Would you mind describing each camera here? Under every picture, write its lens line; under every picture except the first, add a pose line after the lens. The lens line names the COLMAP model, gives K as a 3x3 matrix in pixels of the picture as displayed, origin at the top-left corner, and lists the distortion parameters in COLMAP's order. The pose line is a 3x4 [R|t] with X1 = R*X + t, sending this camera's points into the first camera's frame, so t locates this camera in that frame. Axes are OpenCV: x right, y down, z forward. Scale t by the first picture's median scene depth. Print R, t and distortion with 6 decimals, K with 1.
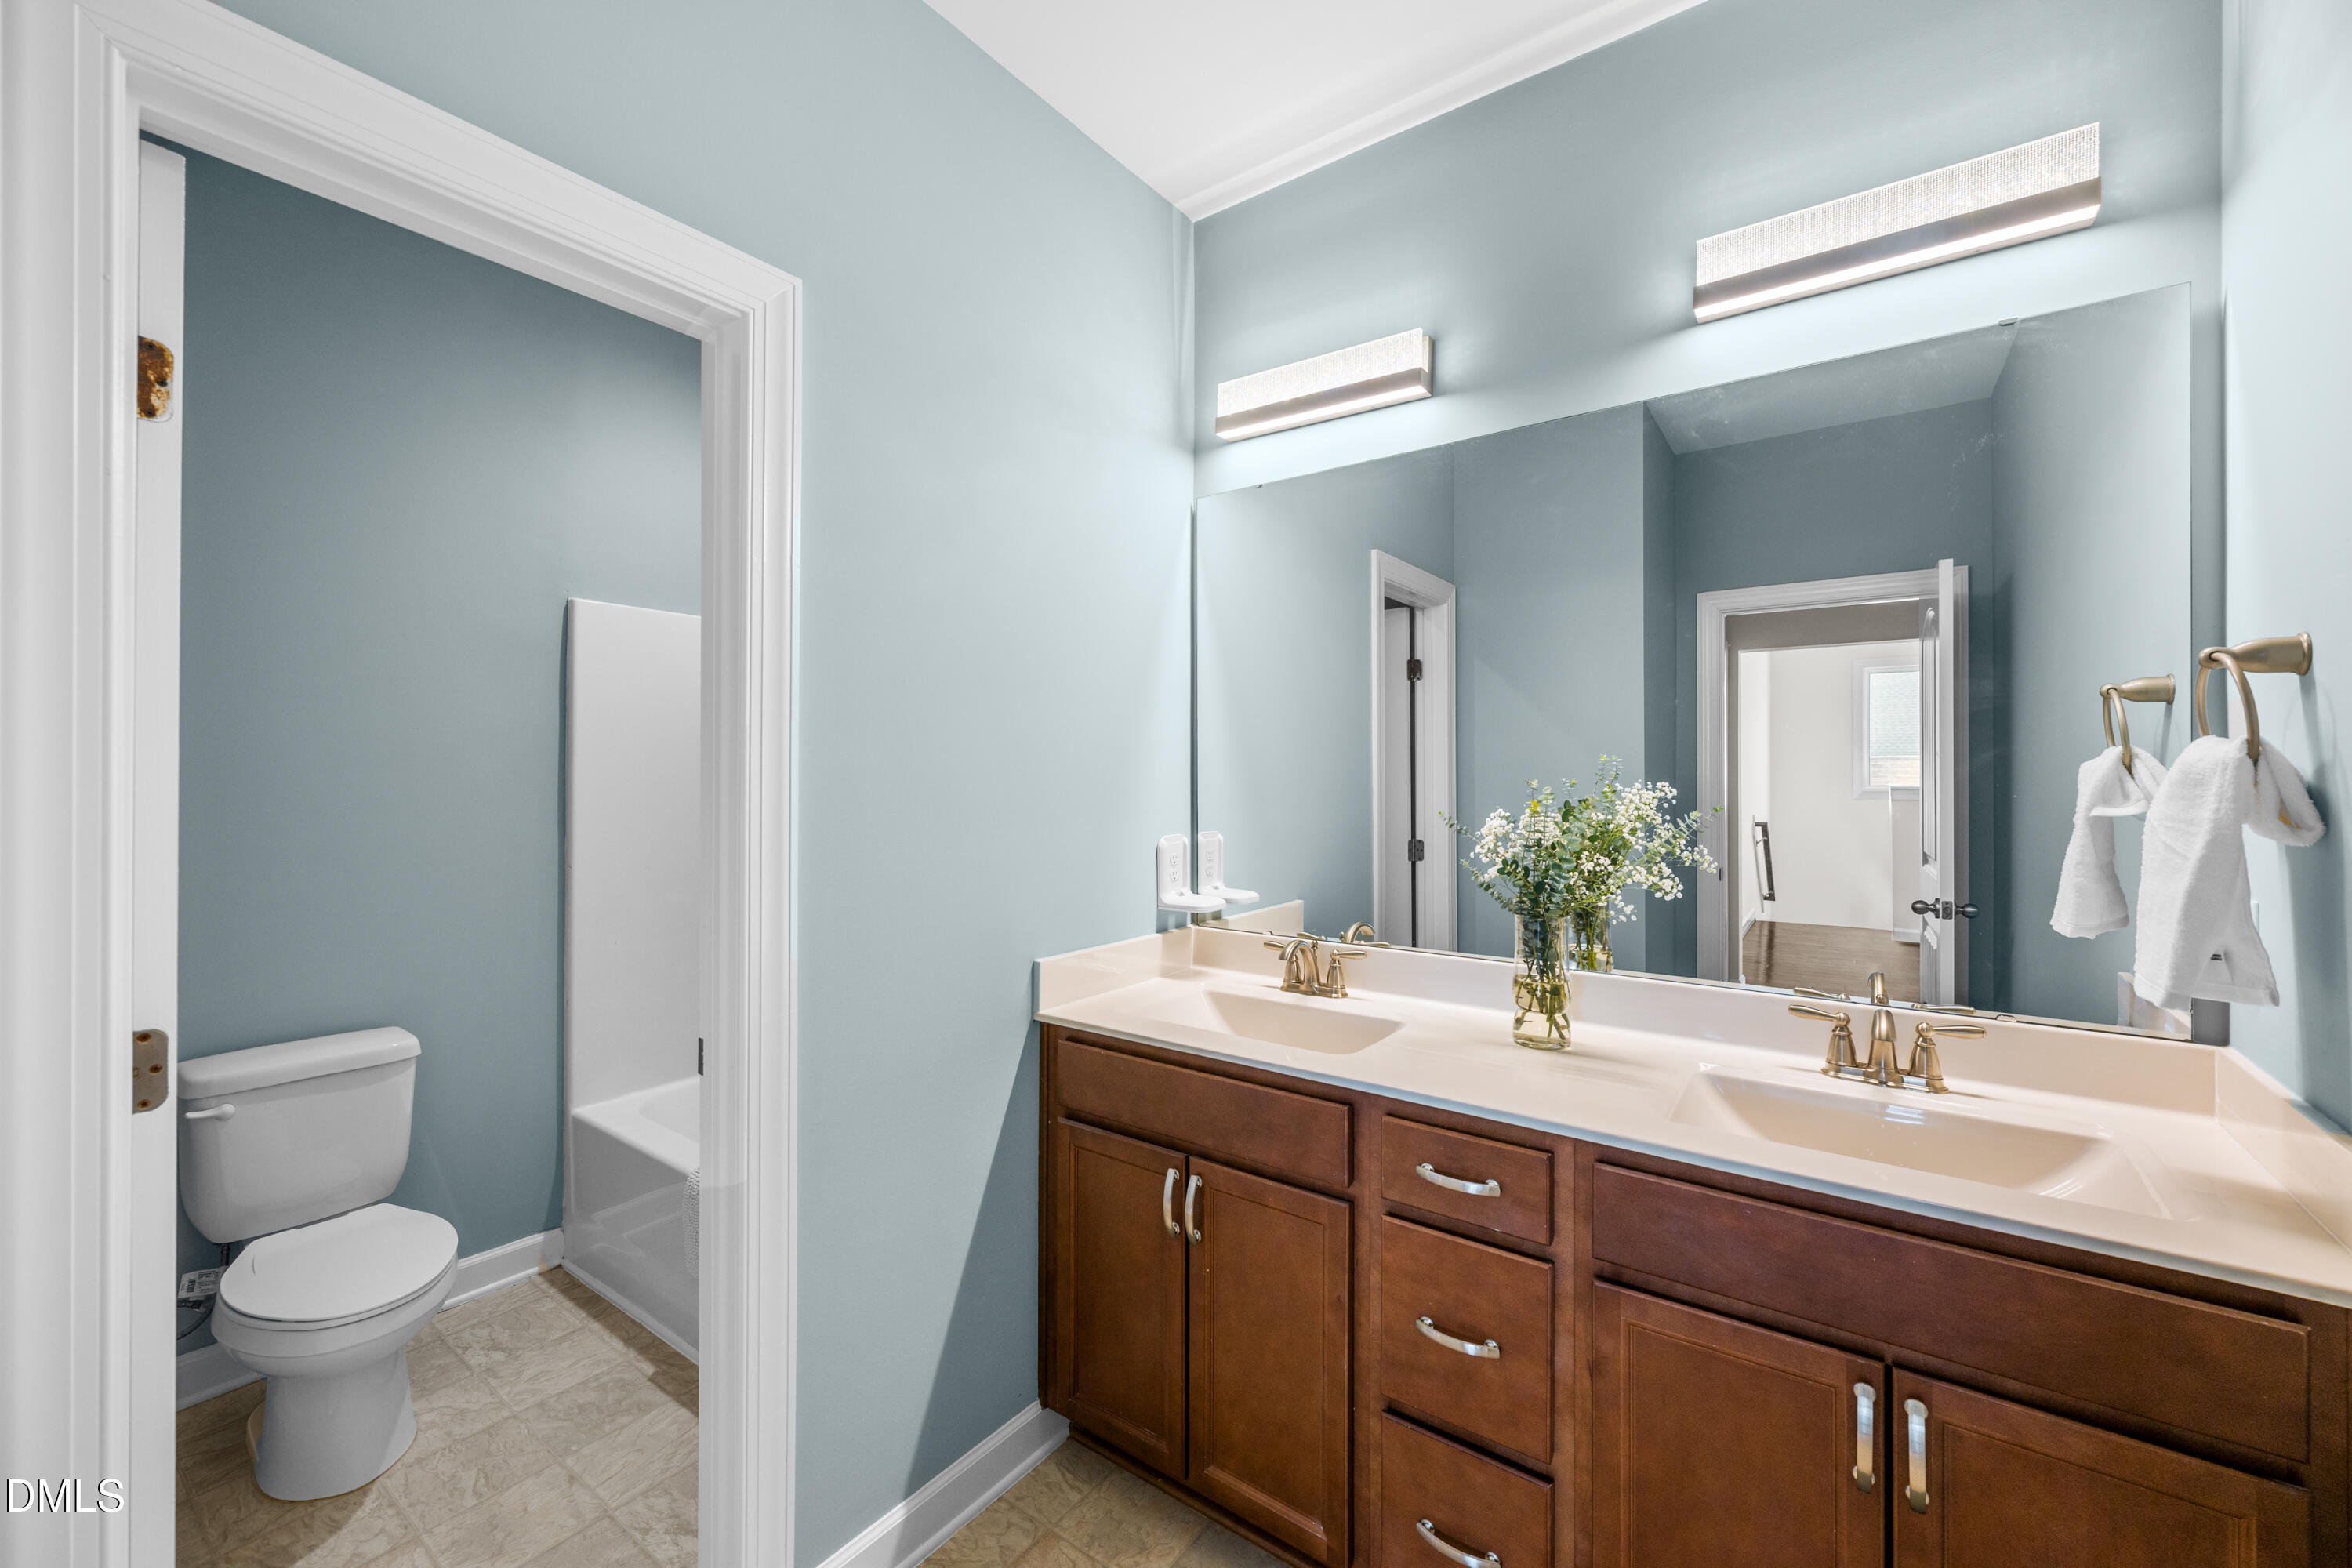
lens RADIAL K [[921.6, 0, 1182.6], [0, 921.6, 778.3], [0, 0, 1]] dist [0.000782, -0.000272]
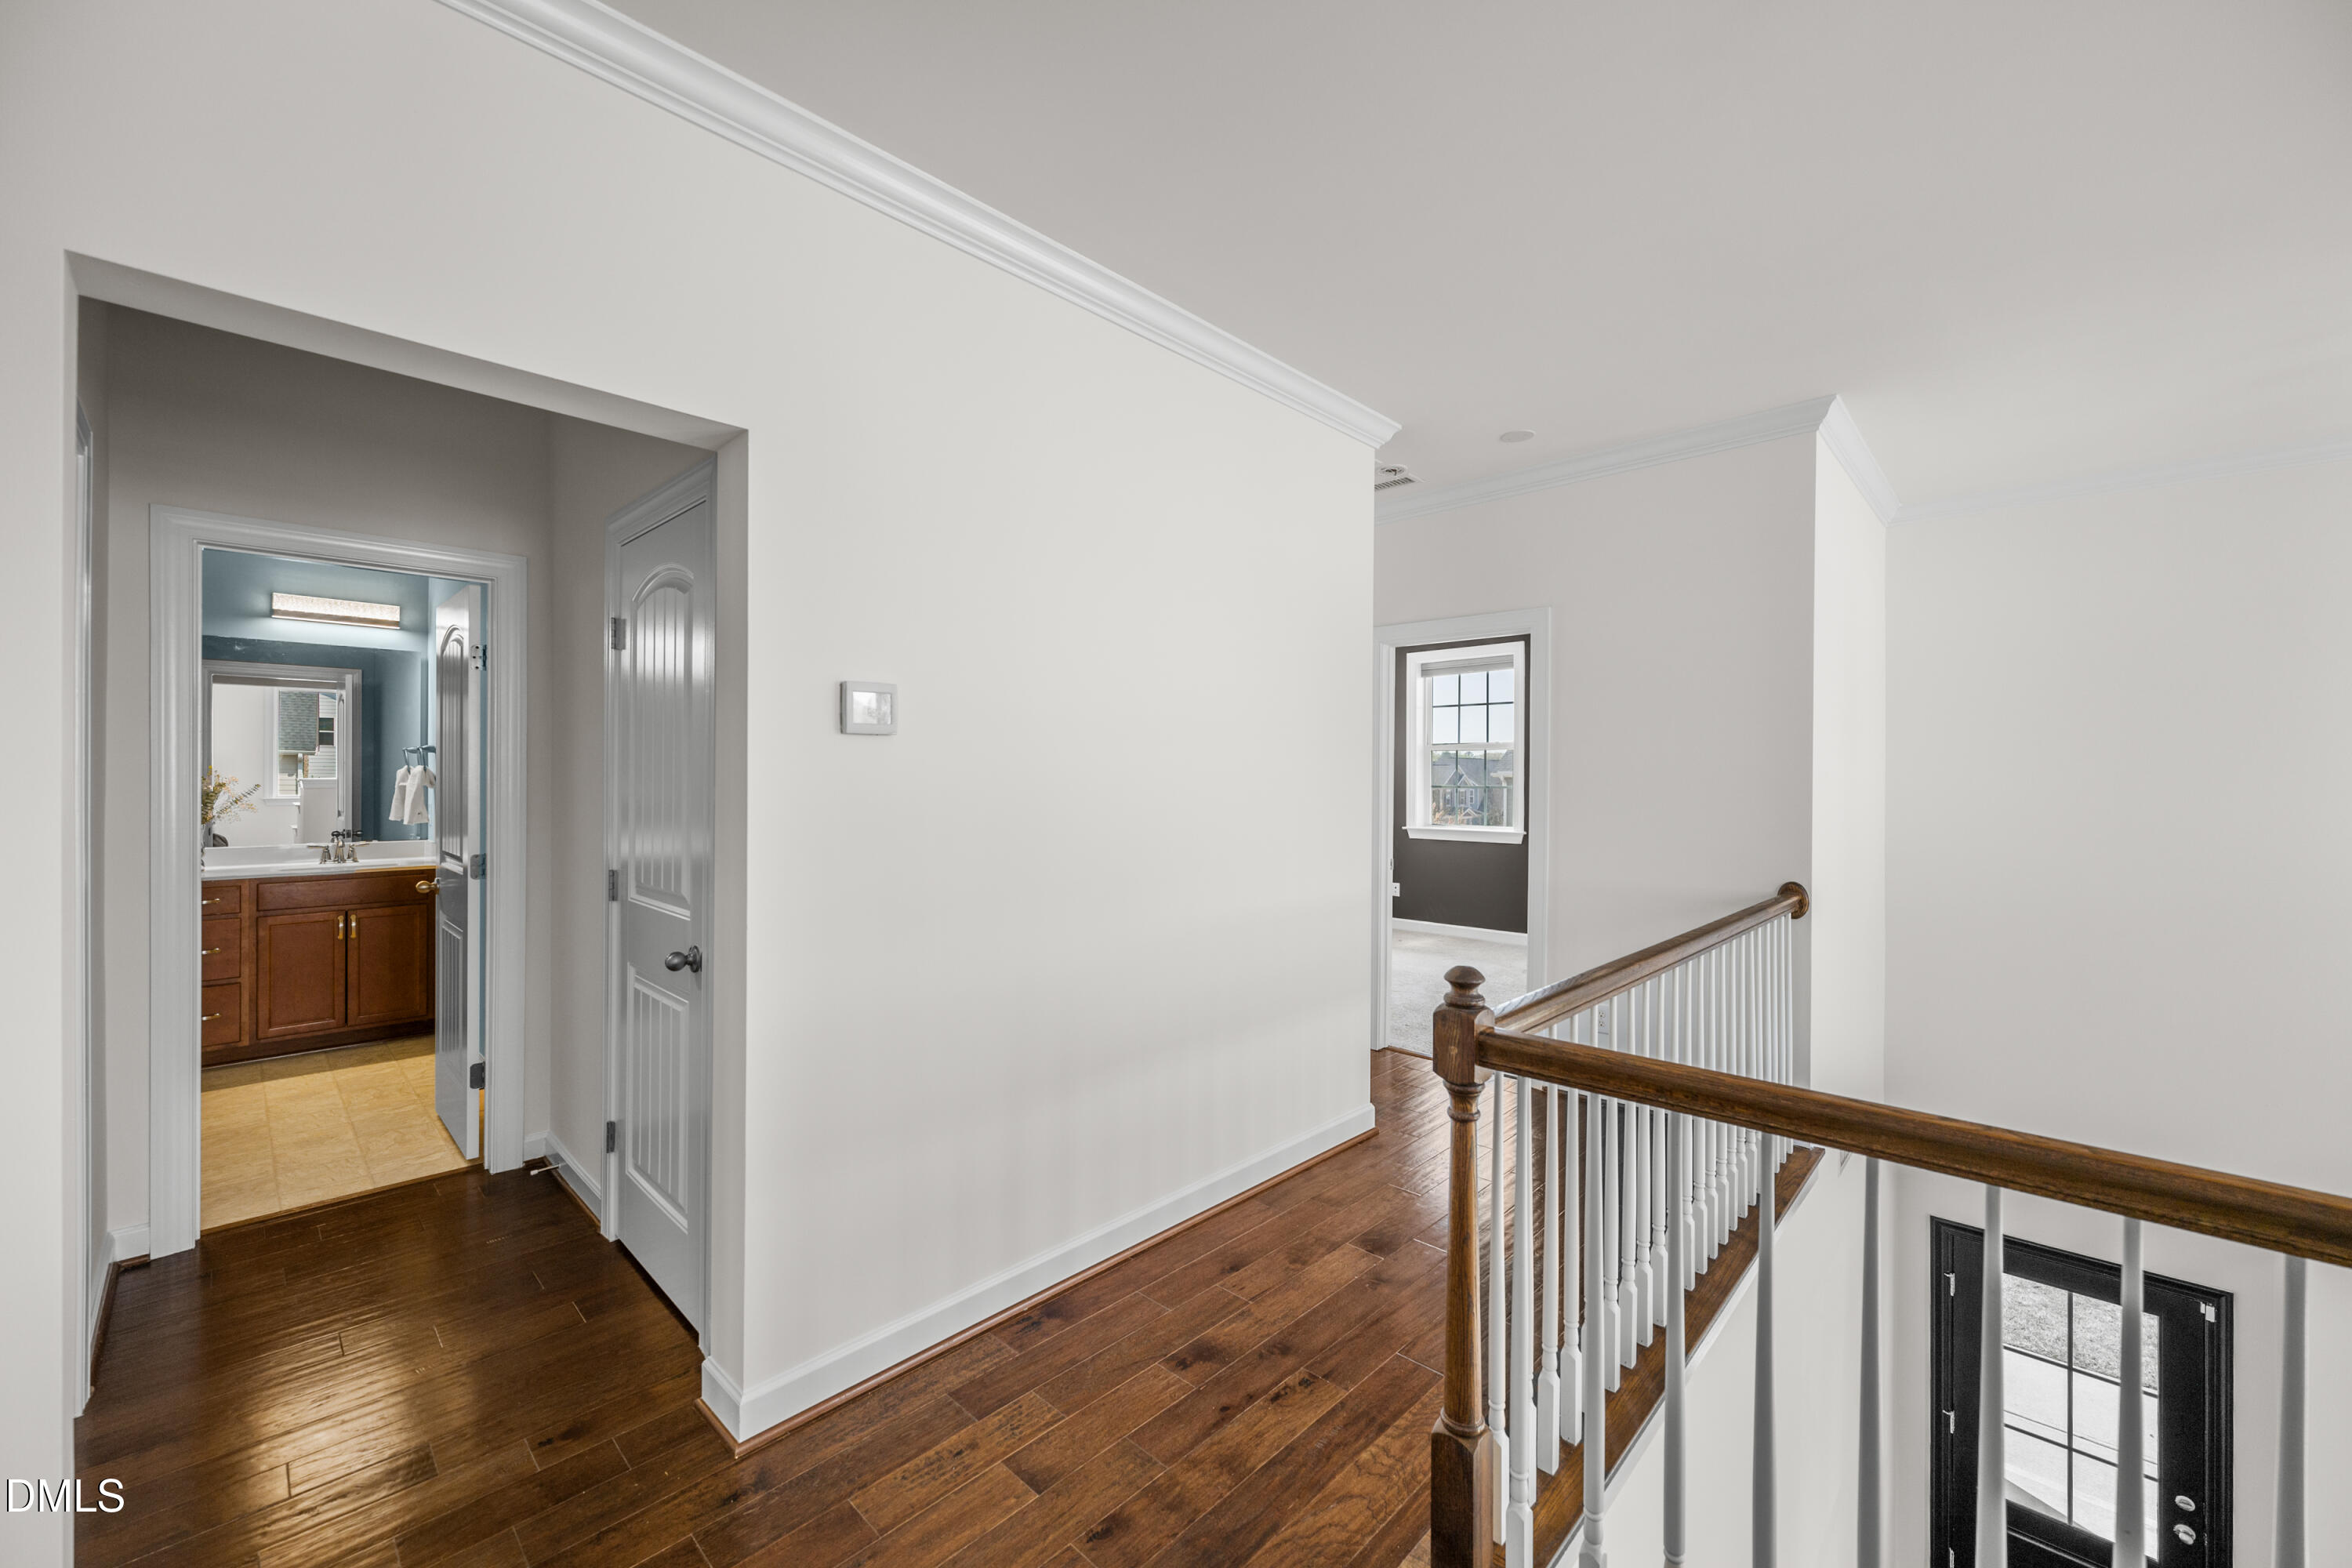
lens RADIAL K [[921.6, 0, 1182.6], [0, 921.6, 778.3], [0, 0, 1]] dist [0.000782, -0.000272]
pose [[0.130821, -0.002441, 0.991403, -2.456403], [-0.004315, 0.999986, 0.003031, -0.010546], [-0.991397, -0.004675, 0.130809, -2.817325]]
